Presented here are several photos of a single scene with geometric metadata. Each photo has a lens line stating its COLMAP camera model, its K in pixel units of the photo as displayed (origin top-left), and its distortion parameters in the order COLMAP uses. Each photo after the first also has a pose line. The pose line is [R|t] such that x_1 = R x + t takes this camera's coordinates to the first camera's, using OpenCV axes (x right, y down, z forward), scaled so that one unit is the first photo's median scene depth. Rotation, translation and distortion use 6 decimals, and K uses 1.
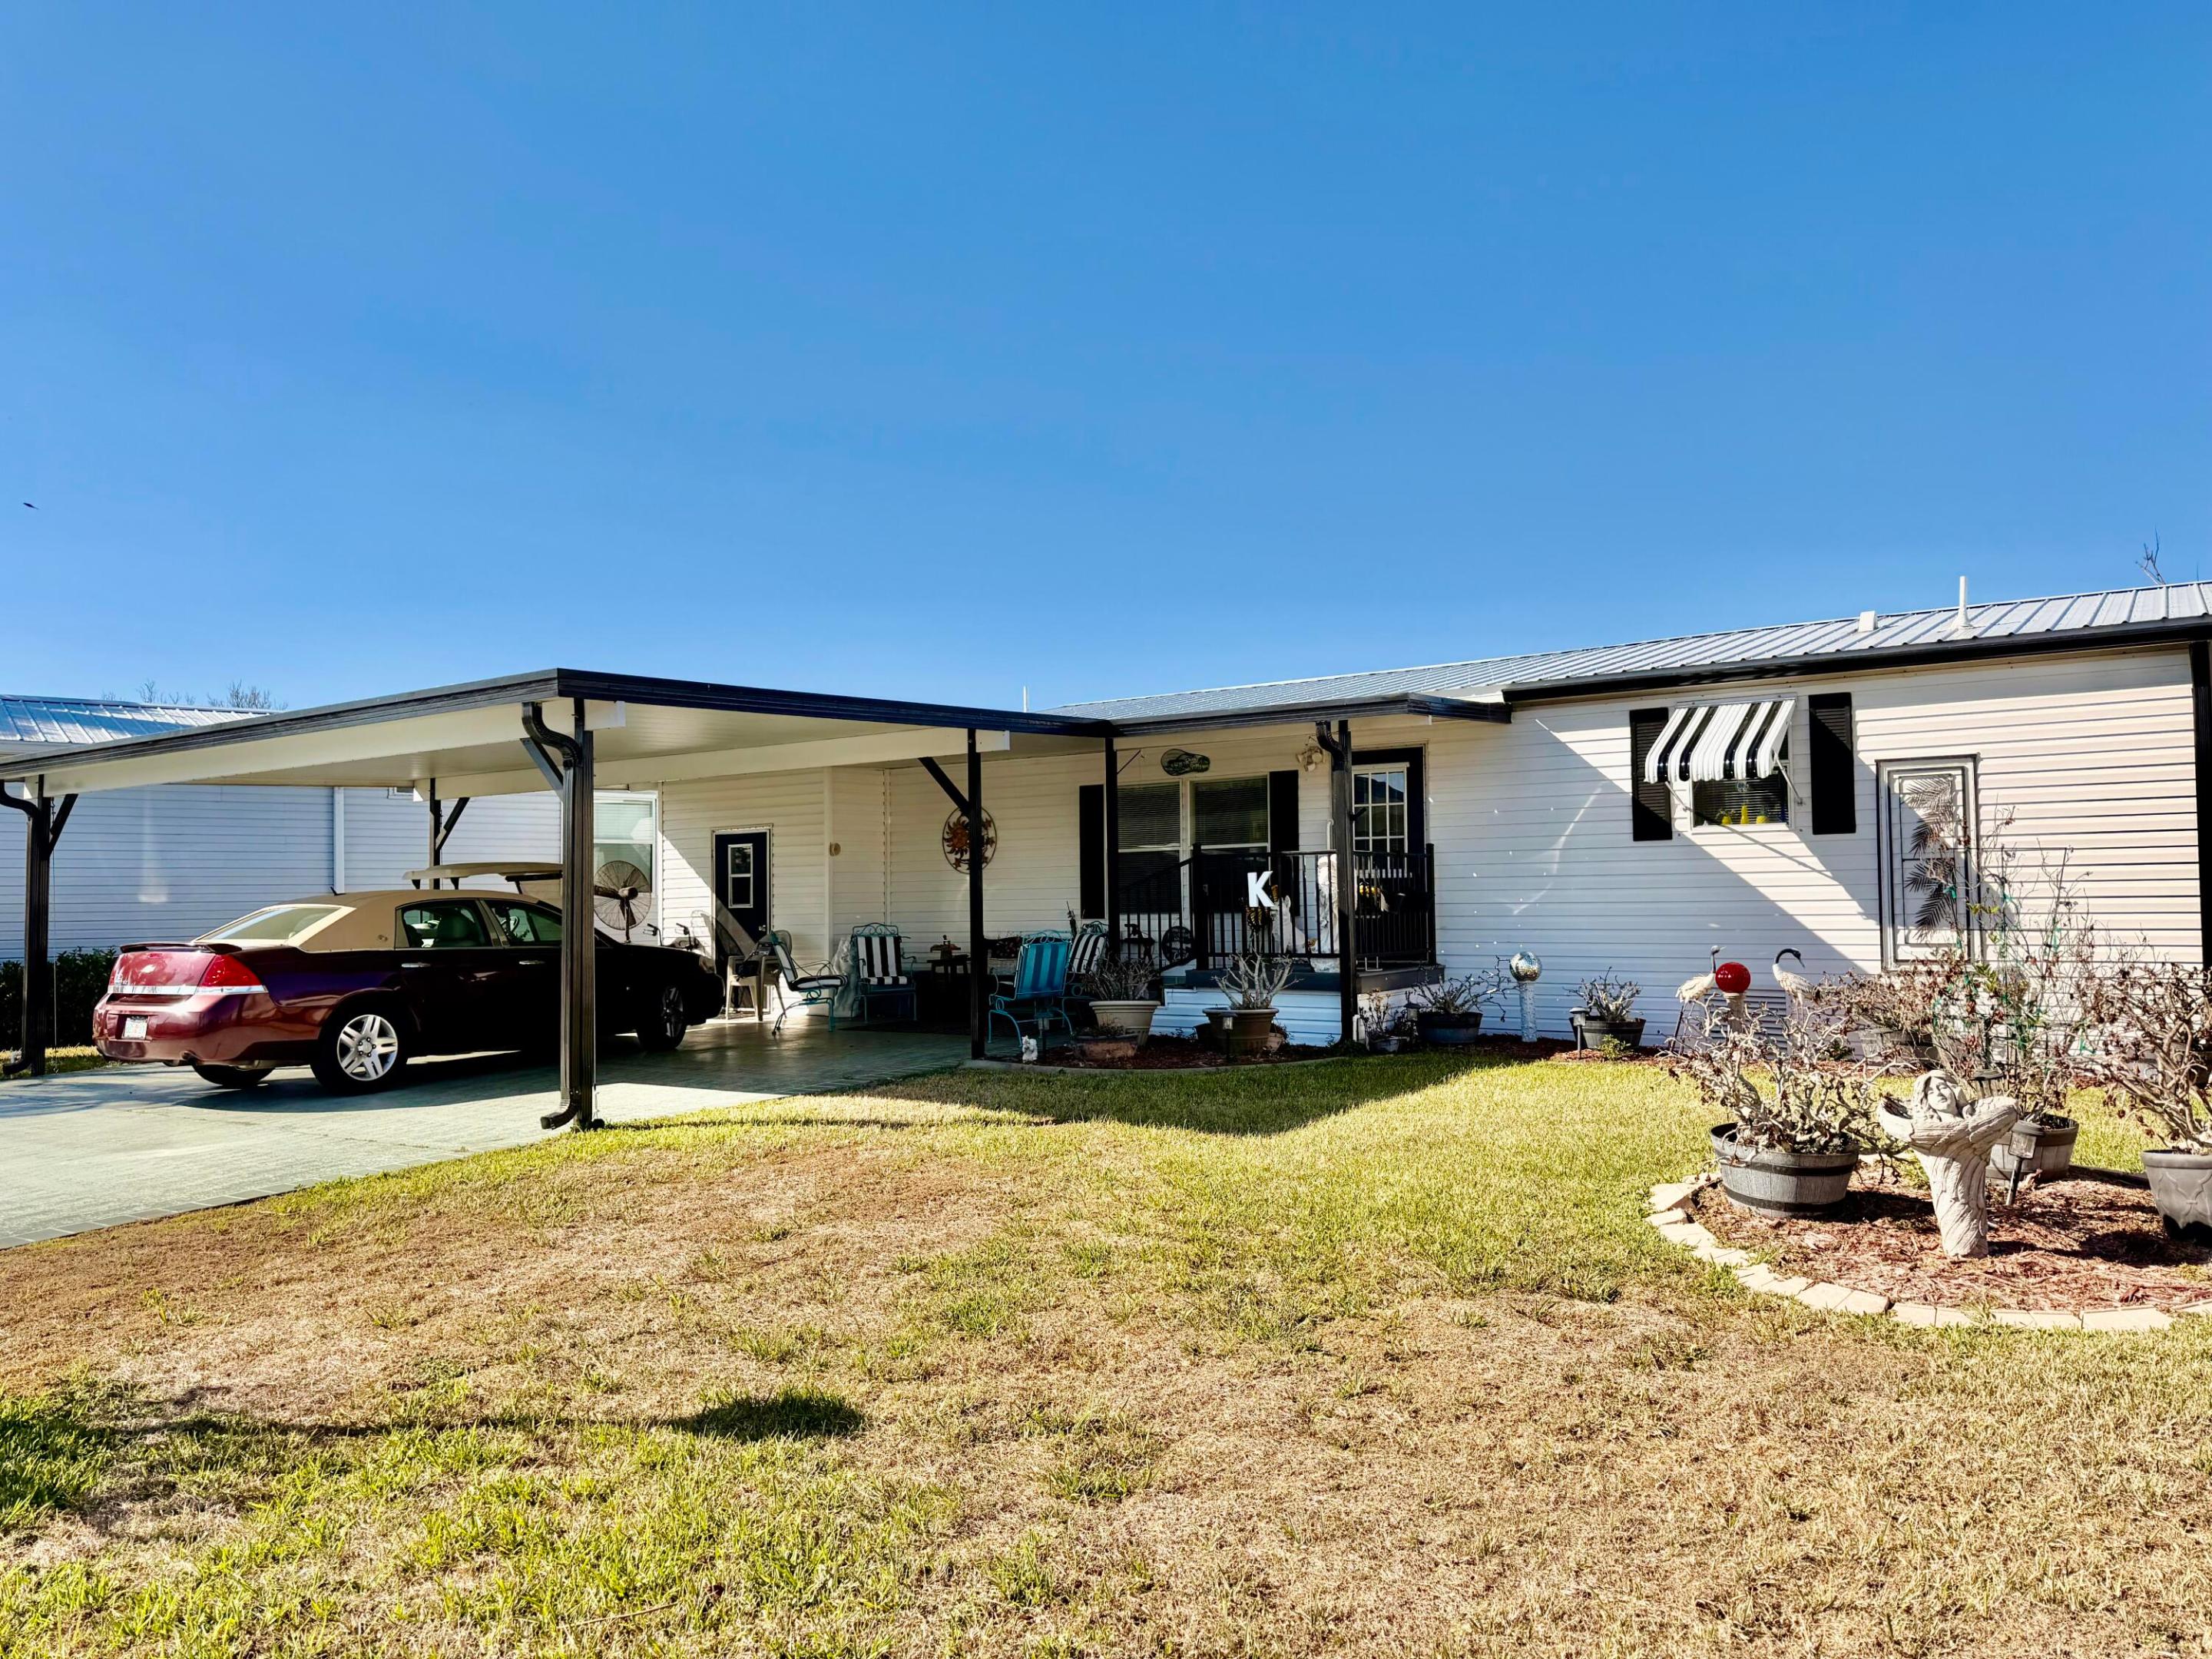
lens RADIAL K [[1552.3, 0, 1096.1], [0, 1552.3, 834.5], [0, 0, 1]] dist [0.119324, -0.168537]
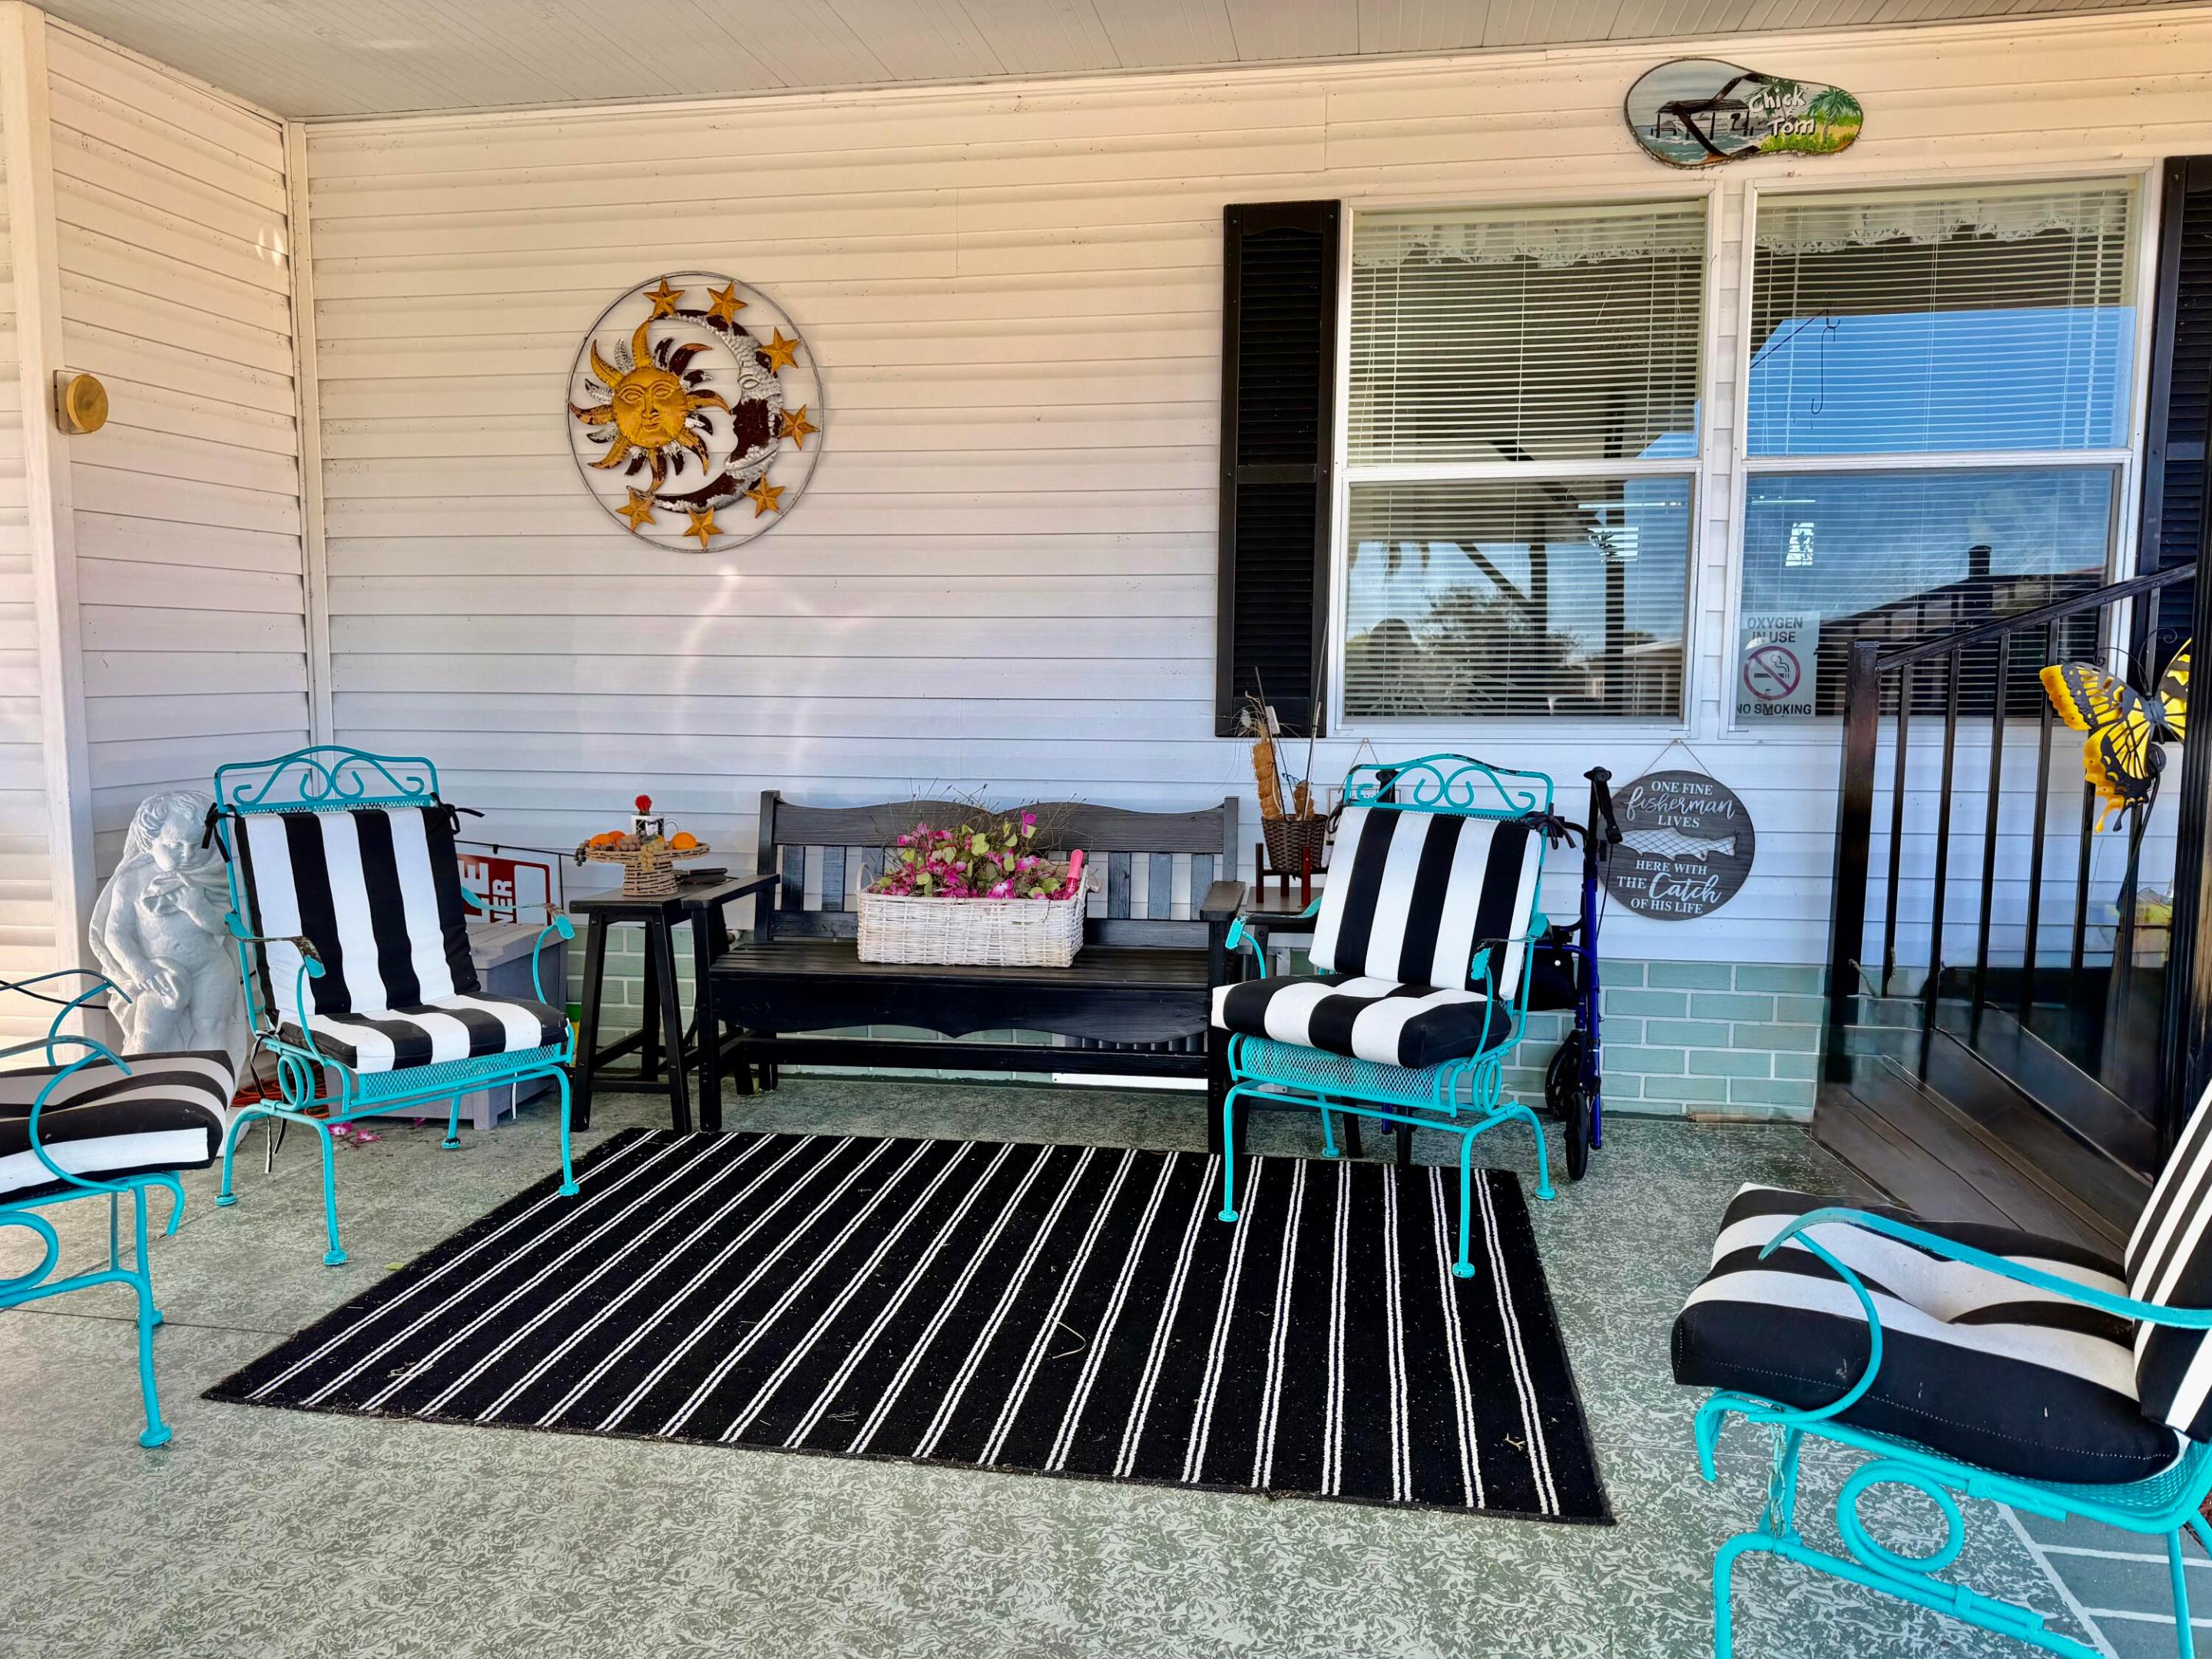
lens RADIAL K [[1564.6, 0, 1109.8], [0, 1564.6, 838.0], [0, 0, 1]] dist [0.041505, -0.050269]
pose [[0.905946, -0.025545, 0.422622, -0.143579], [-0.036912, 0.989612, 0.138943, 0.036790], [-0.421781, -0.141474, 0.895593, 0.797911]]
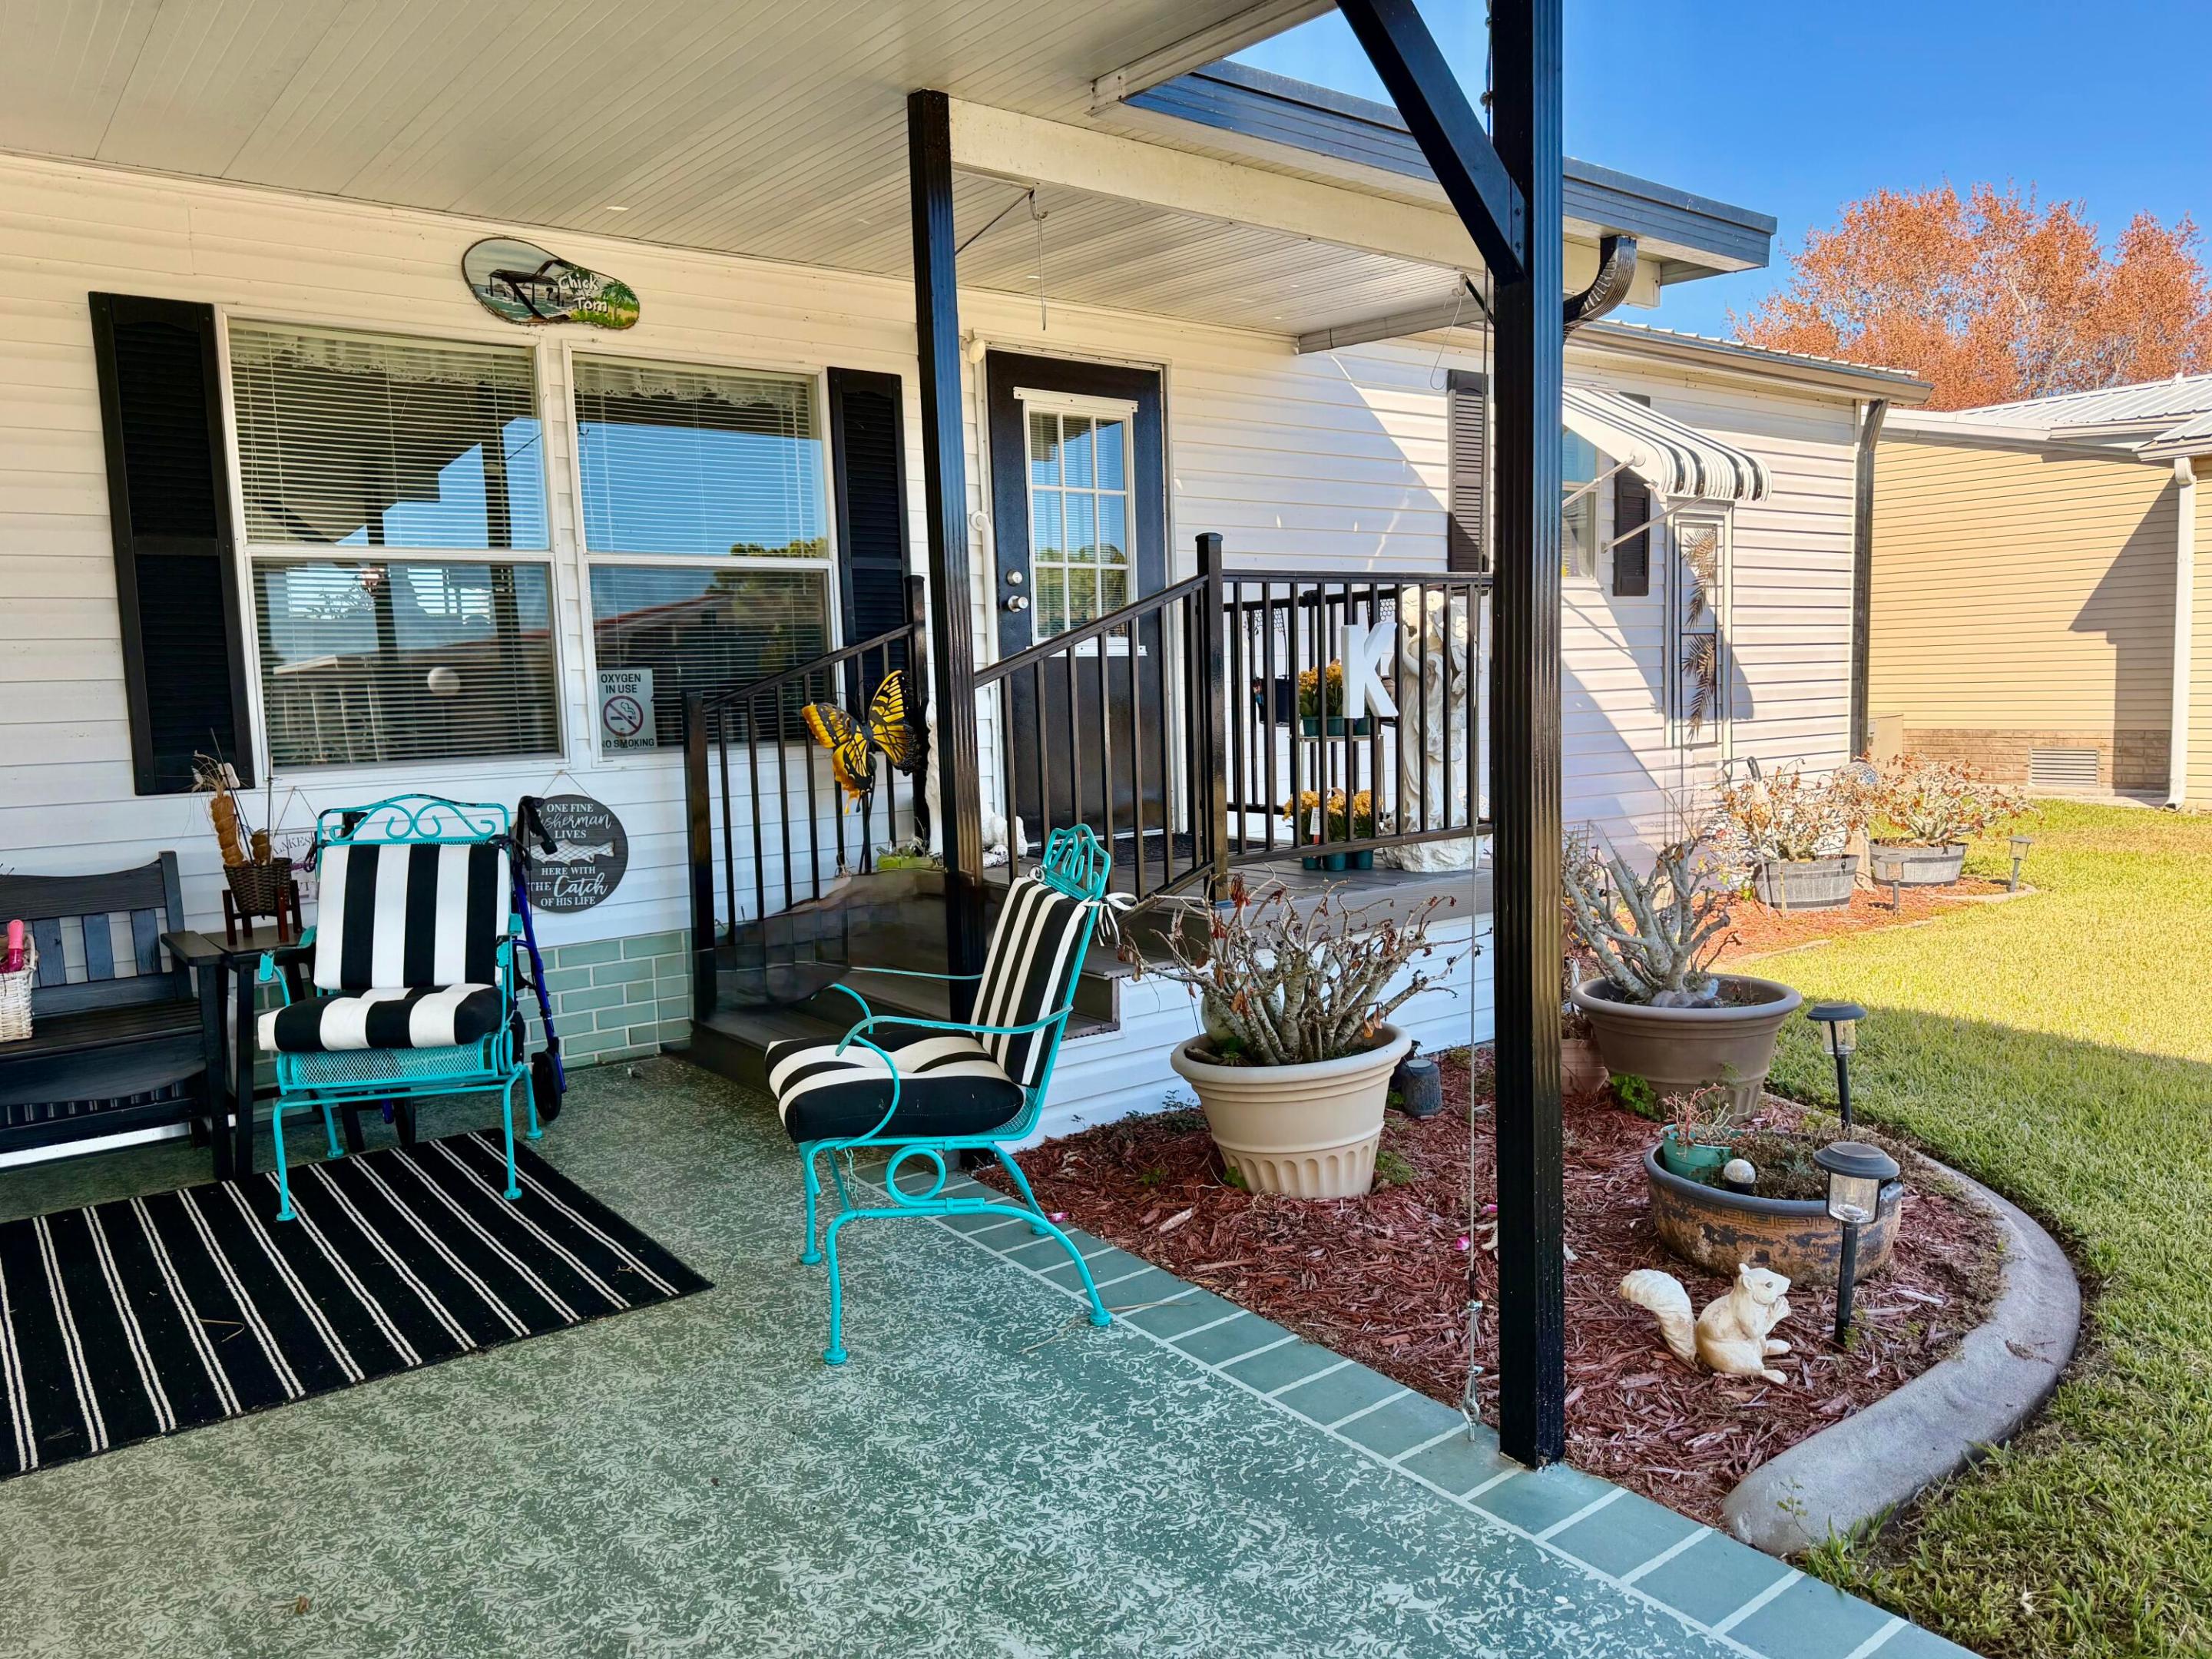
lens RADIAL K [[1552.3, 0, 1096.1], [0, 1552.3, 834.5], [0, 0, 1]] dist [0.119324, -0.168537]
pose [[0.314928, -0.087819, 0.945044, -0.227946], [-0.017281, 0.995015, 0.098222, 0.032232], [-0.948958, -0.047264, 0.311840, 0.782663]]
